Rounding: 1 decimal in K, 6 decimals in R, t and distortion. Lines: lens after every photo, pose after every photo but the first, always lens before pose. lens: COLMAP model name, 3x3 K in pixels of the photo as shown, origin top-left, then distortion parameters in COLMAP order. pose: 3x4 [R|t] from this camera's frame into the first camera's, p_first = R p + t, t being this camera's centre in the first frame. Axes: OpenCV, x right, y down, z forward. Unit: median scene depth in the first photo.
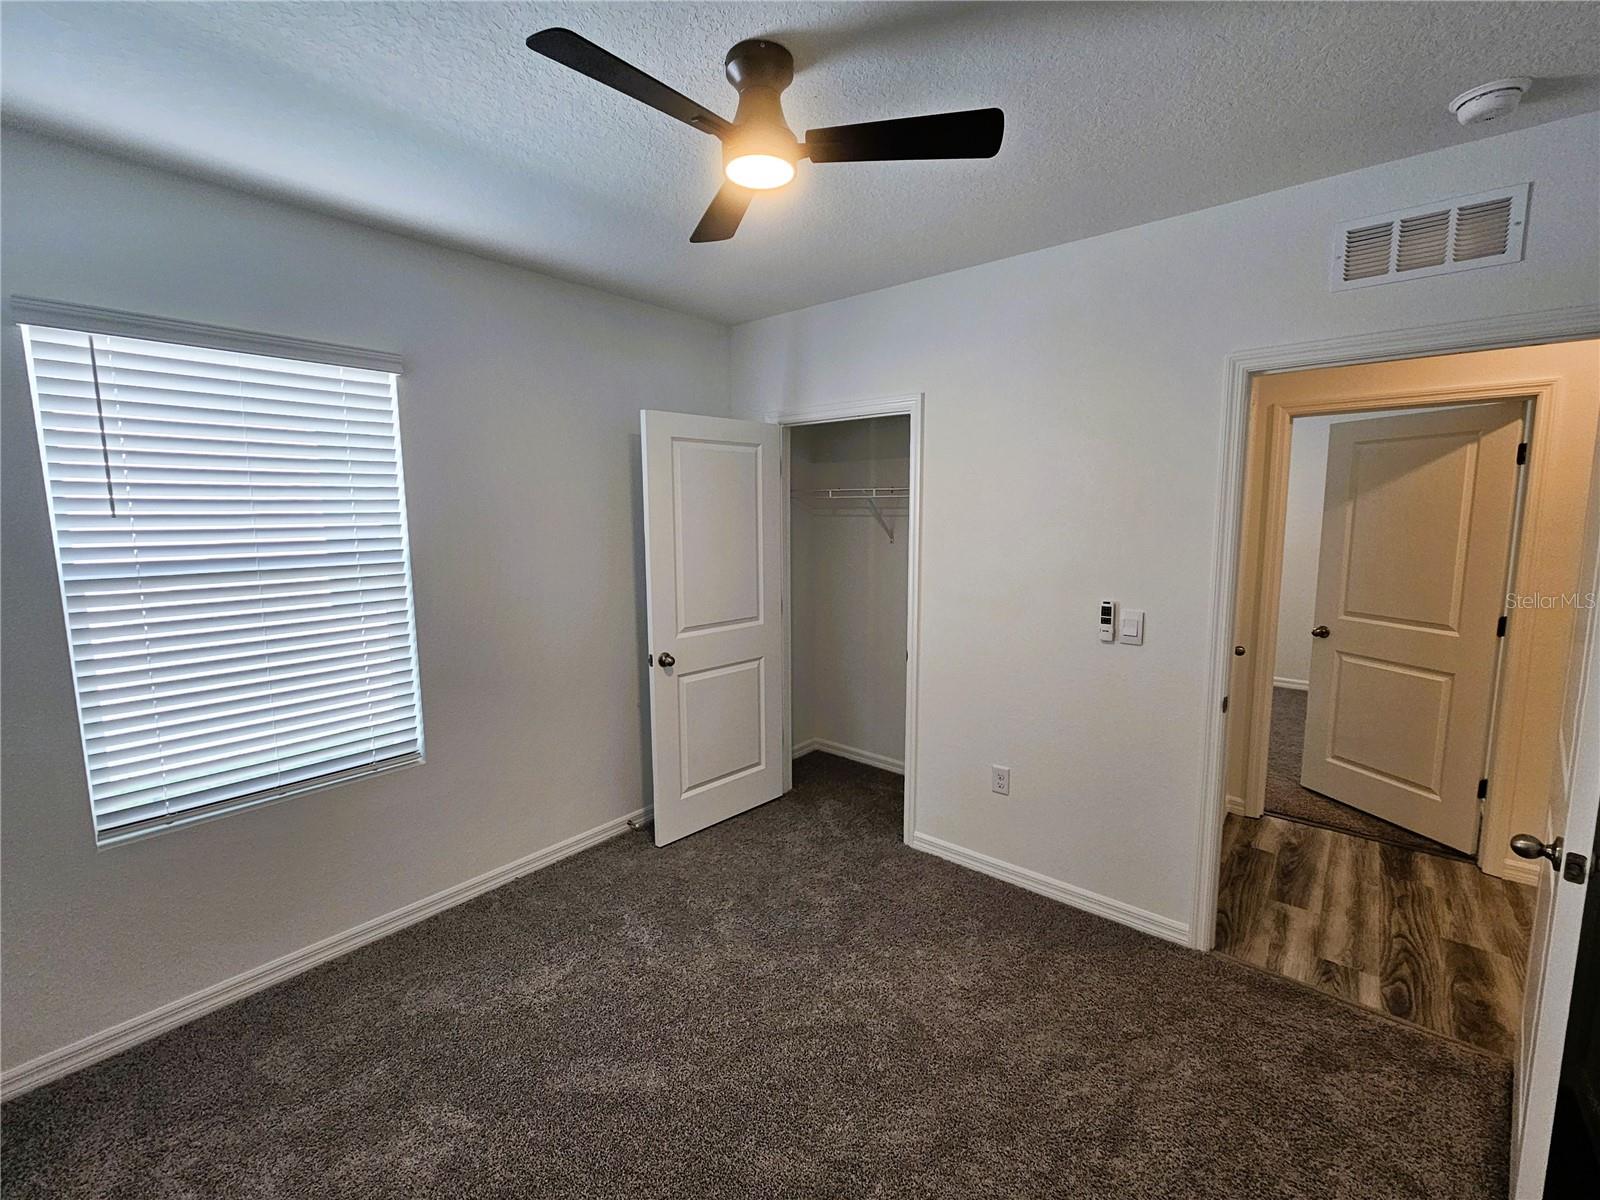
lens RADIAL K [[718.4, 0, 798.3], [0, 718.4, 611.1], [0, 0, 1]] dist [0.002274, -0.007874]
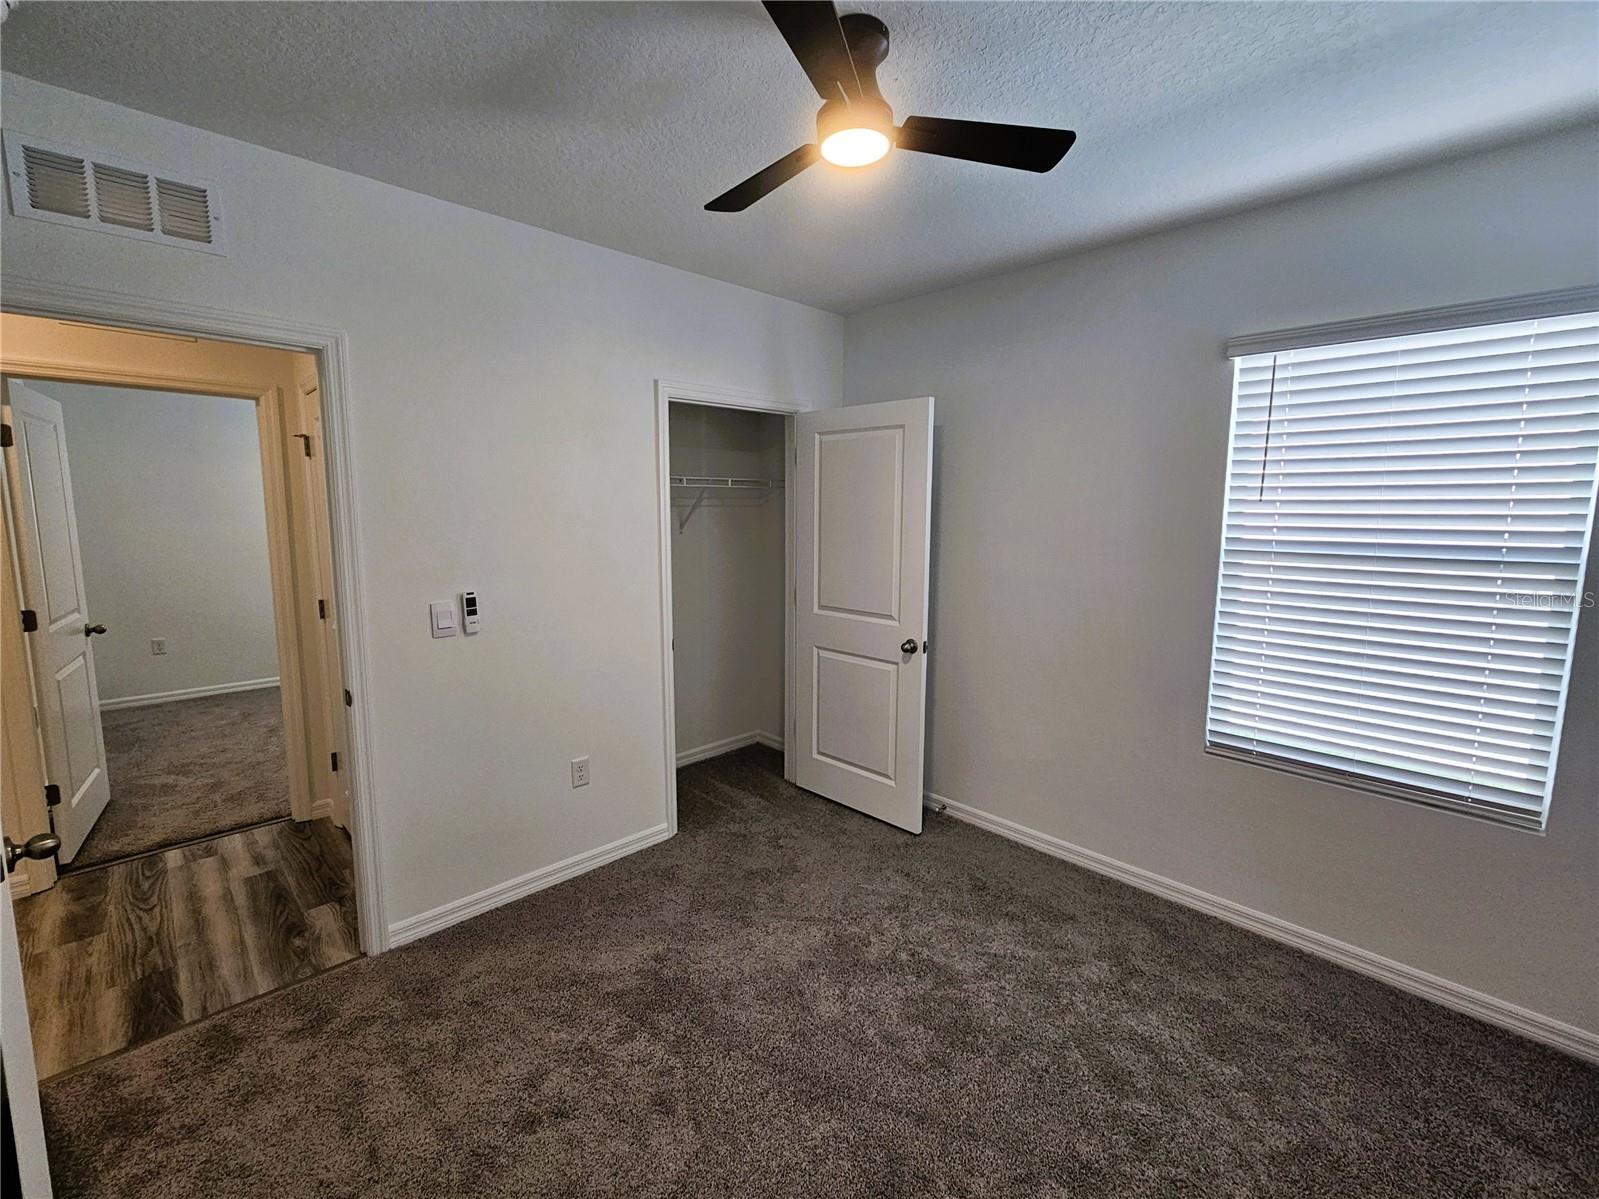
lens RADIAL K [[670.2, 0, 799.7], [0, 670.2, 591.7], [0, 0, 1]] dist [-0.000796, -0.000056]
pose [[-0.114246, 0.138674, -0.983726, 0.914533], [-0.131455, 0.979393, 0.153329, -0.164516], [0.984717, 0.146833, -0.093662, 1.097411]]
